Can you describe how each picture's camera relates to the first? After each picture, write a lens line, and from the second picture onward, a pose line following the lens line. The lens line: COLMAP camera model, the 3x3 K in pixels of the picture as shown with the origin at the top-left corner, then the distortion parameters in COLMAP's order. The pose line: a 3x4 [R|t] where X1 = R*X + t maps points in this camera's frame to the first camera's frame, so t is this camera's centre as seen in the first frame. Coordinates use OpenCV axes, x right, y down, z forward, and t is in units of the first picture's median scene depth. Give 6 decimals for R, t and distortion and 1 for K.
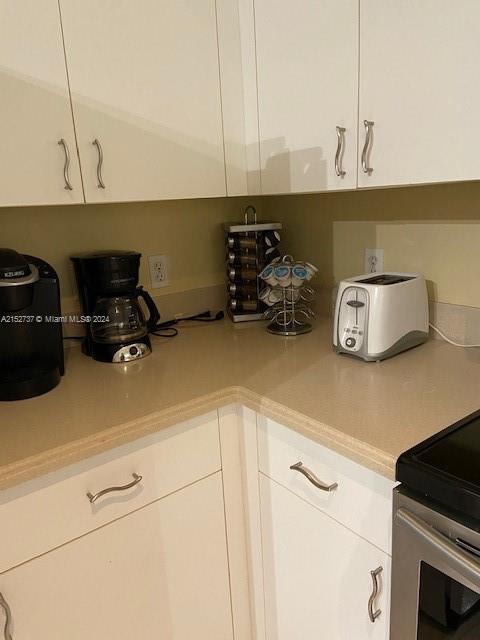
lens RADIAL K [[490.5, 0, 242.2], [0, 490.5, 318.1], [0, 0, 1]] dist [0.017831, 0.003097]
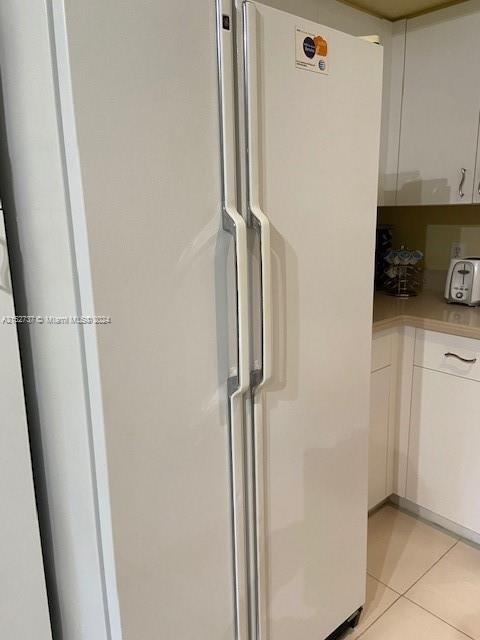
lens RADIAL K [[490.5, 0, 238.5], [0, 490.5, 320.9], [0, 0, 1]] dist [0.017831, 0.003097]
pose [[0.999058, 0.019597, 0.038729, -0.581935], [-0.019036, 0.999709, -0.014802, 0.172581], [-0.039007, 0.014051, 0.999140, -0.630430]]
